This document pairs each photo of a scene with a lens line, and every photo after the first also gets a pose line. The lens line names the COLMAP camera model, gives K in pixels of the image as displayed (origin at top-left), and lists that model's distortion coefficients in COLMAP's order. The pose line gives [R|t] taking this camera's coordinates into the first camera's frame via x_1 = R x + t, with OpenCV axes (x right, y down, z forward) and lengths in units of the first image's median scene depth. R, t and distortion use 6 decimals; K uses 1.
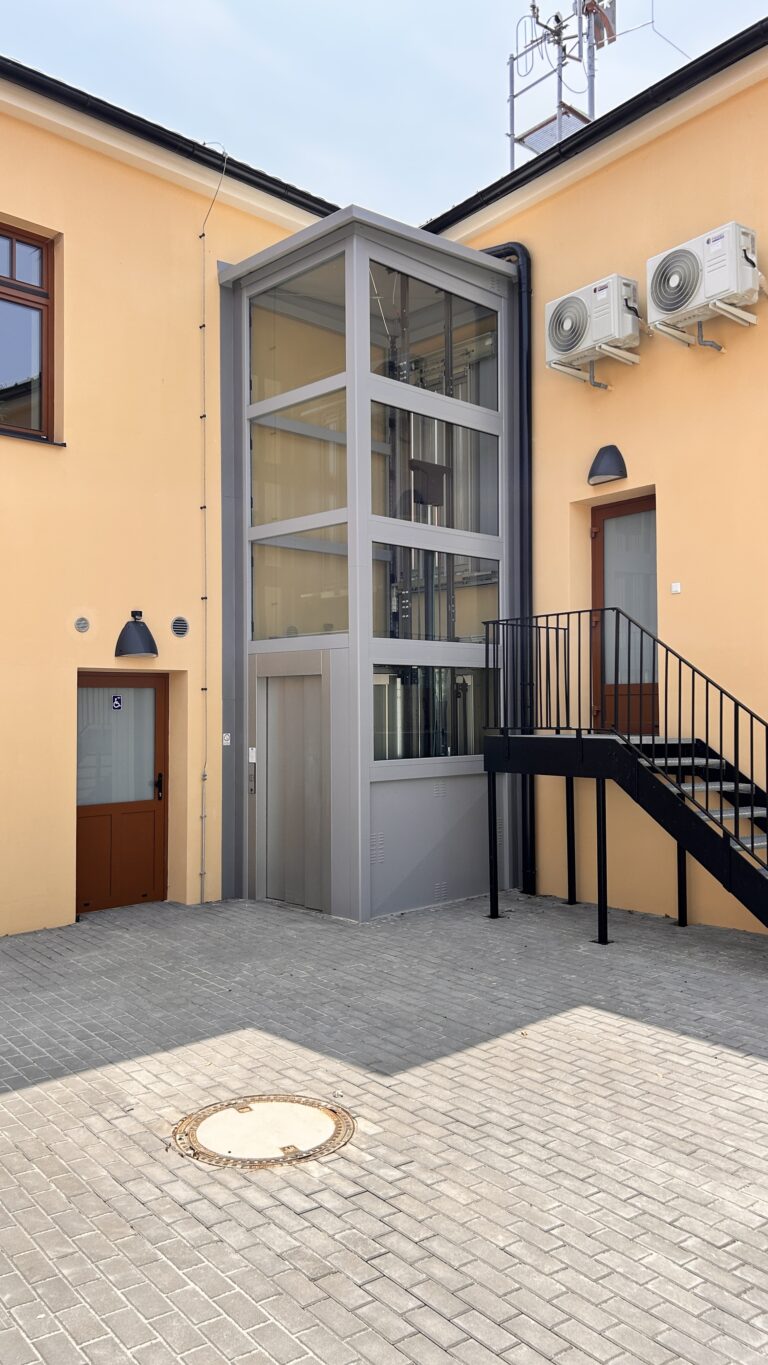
lens RADIAL K [[876.3, 0, 384.0], [0, 876.3, 682.5], [0, 0, 1]] dist [0.039051, -0.054284]
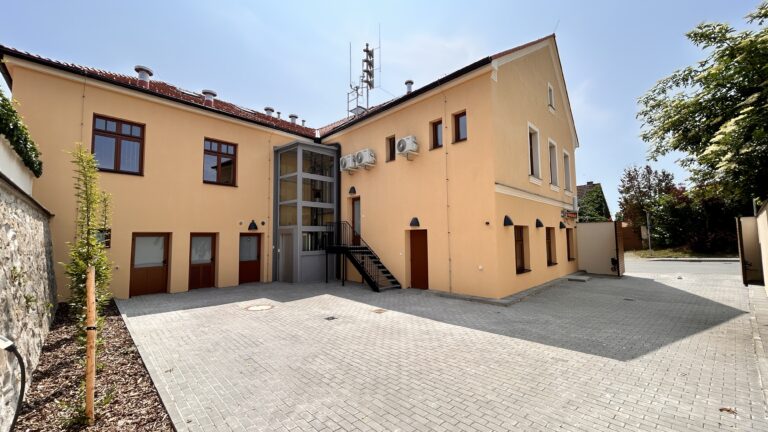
lens RADIAL K [[291.4, 0, 387.1], [0, 291.4, 222.9], [0, 0, 1]] dist [0.000658, 0.000019]
pose [[0.997153, 0.000830, 0.075405, 0.315430], [0.001722, 0.999428, -0.033779, -0.011631], [-0.075390, 0.033812, 0.996581, -0.617504]]
